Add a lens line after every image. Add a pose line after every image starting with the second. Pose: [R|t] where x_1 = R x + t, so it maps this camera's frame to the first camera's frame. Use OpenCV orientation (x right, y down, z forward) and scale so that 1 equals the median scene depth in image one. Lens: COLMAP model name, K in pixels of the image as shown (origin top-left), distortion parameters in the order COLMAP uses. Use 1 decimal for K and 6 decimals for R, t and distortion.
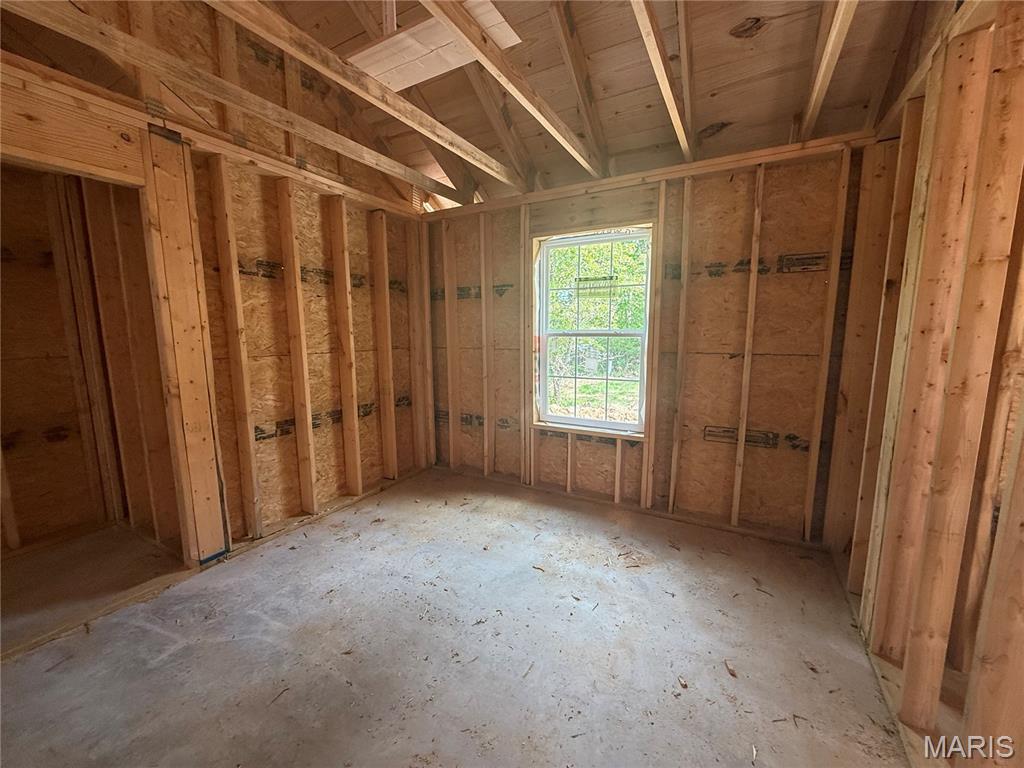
lens RADIAL K [[408.3, 0, 507.2], [0, 408.3, 383.9], [0, 0, 1]] dist [0.000125, 0.000109]
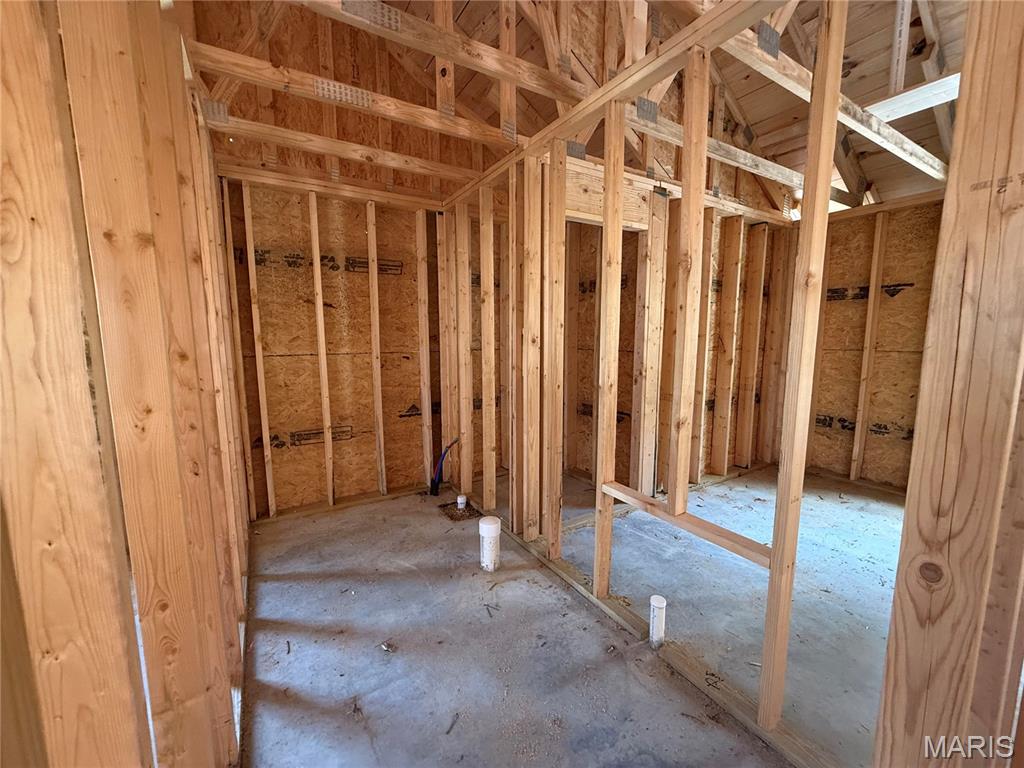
lens RADIAL K [[408.3, 0, 507.2], [0, 408.3, 383.9], [0, 0, 1]] dist [0.000125, 0.000109]
pose [[0.874161, 0.063606, -0.481453, -0.387200], [-0.067206, 0.997691, 0.009782, 0.049464], [0.480964, 0.023805, 0.876417, -0.318187]]
